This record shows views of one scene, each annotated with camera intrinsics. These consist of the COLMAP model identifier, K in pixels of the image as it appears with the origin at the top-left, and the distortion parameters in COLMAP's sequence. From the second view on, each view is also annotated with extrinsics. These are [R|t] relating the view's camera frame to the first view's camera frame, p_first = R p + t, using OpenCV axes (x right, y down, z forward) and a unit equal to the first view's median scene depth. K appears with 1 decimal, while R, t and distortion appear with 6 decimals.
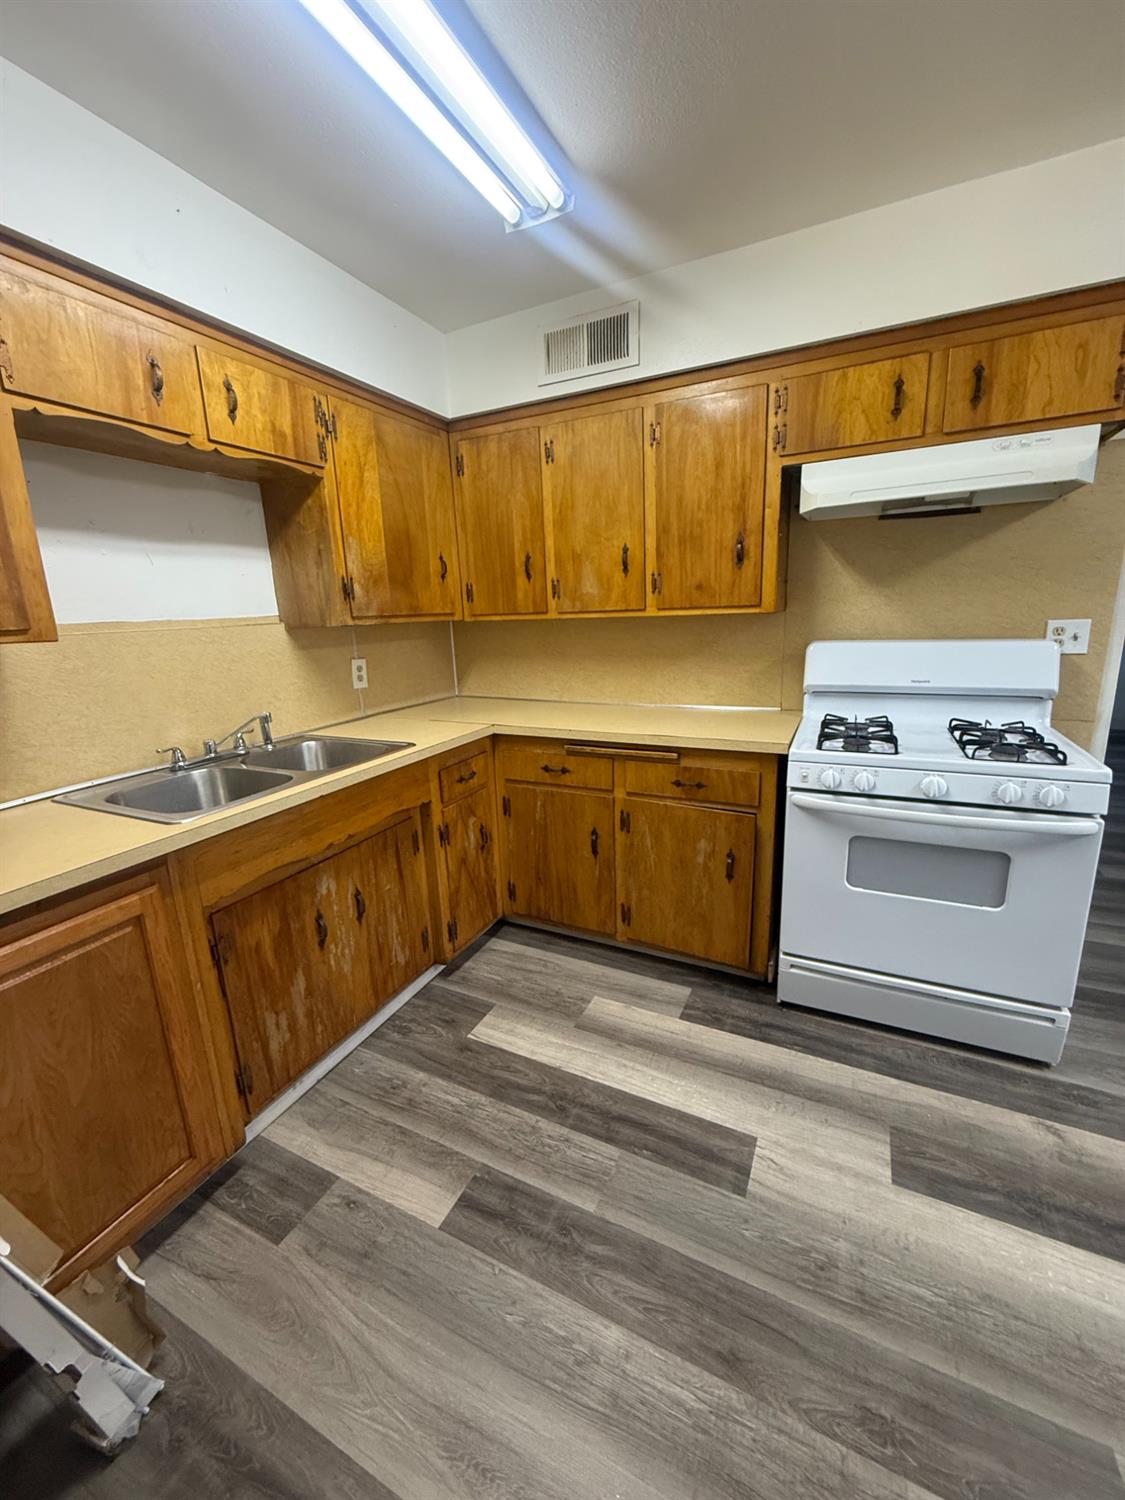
lens RADIAL K [[597.1, 0, 562.5], [0, 597.1, 750.0], [0, 0, 1]] dist [-0.001022, 0.000159]
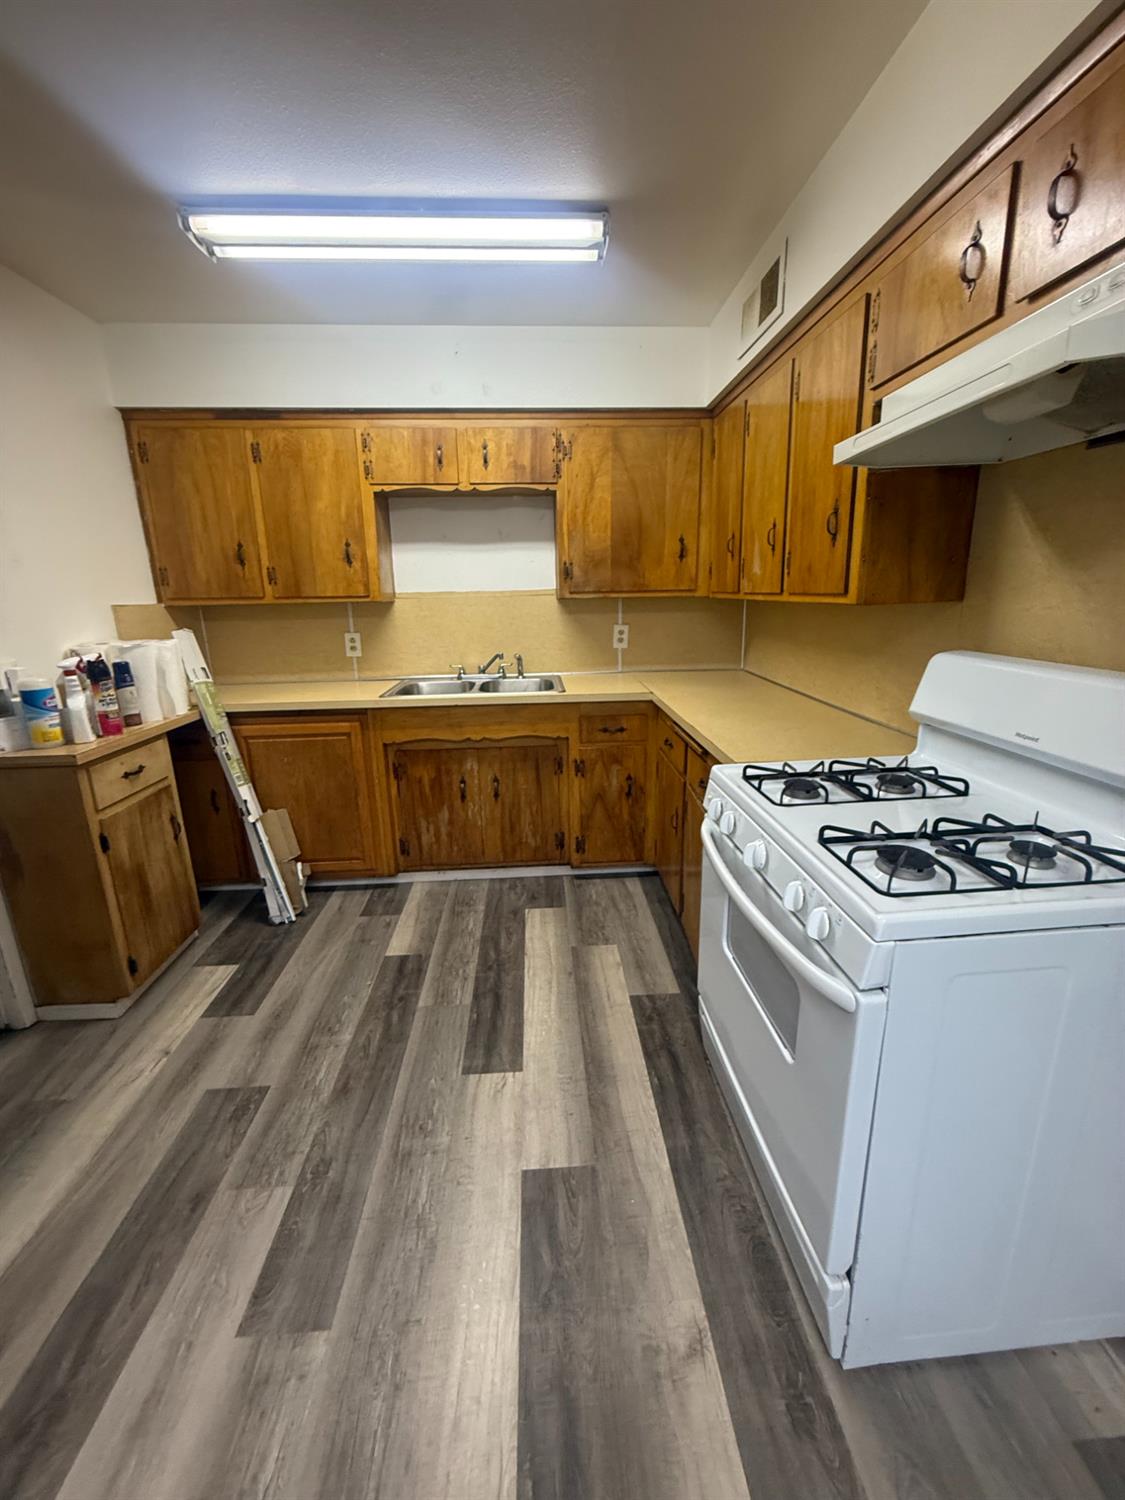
lens RADIAL K [[597.1, 0, 562.5], [0, 597.1, 750.0], [0, 0, 1]] dist [-0.001022, 0.000159]
pose [[0.489516, 0.254041, -0.834169, 1.017072], [-0.200975, 0.963736, 0.175561, -0.134026], [0.848518, 0.081707, 0.522820, 0.372424]]
